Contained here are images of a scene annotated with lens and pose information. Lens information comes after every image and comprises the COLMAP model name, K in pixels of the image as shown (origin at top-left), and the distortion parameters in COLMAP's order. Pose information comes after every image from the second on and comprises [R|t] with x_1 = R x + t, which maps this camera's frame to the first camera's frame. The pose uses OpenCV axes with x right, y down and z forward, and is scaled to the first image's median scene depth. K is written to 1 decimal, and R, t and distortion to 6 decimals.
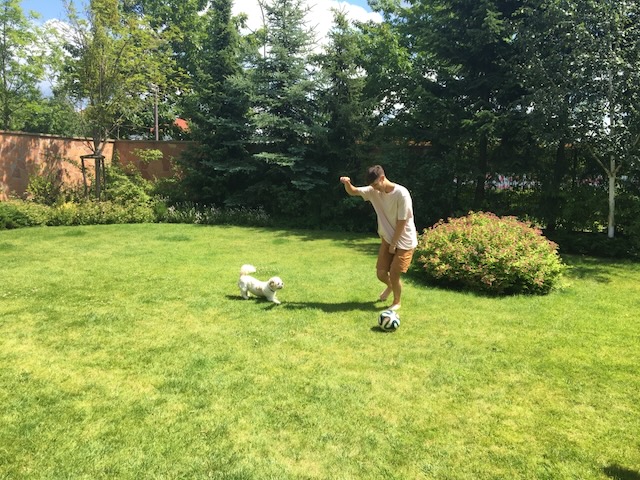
lens RADIAL K [[540.8, 0, 319.5], [0, 540.8, 236.1], [0, 0, 1]] dist [0.034919, -0.002156]
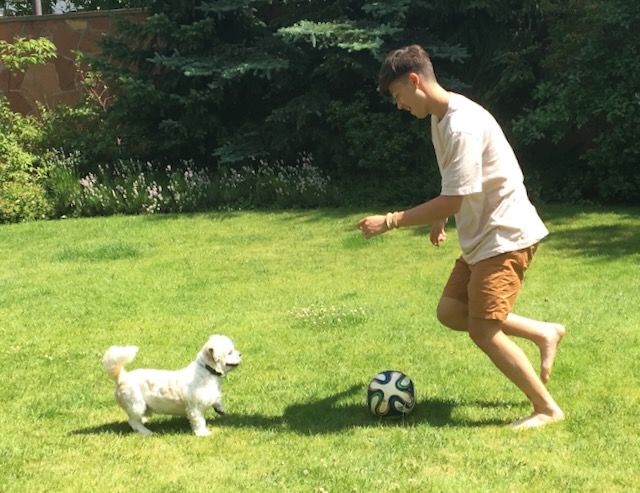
lens RADIAL K [[576.9, 0, 320.9], [0, 576.9, 249.2], [0, 0, 1]] dist [-0.055876, 0.014167]
pose [[0.995376, -0.079967, -0.053215, -0.081591], [0.080615, 0.996694, 0.010141, 0.009591], [0.052228, -0.014384, 0.998532, 0.580353]]
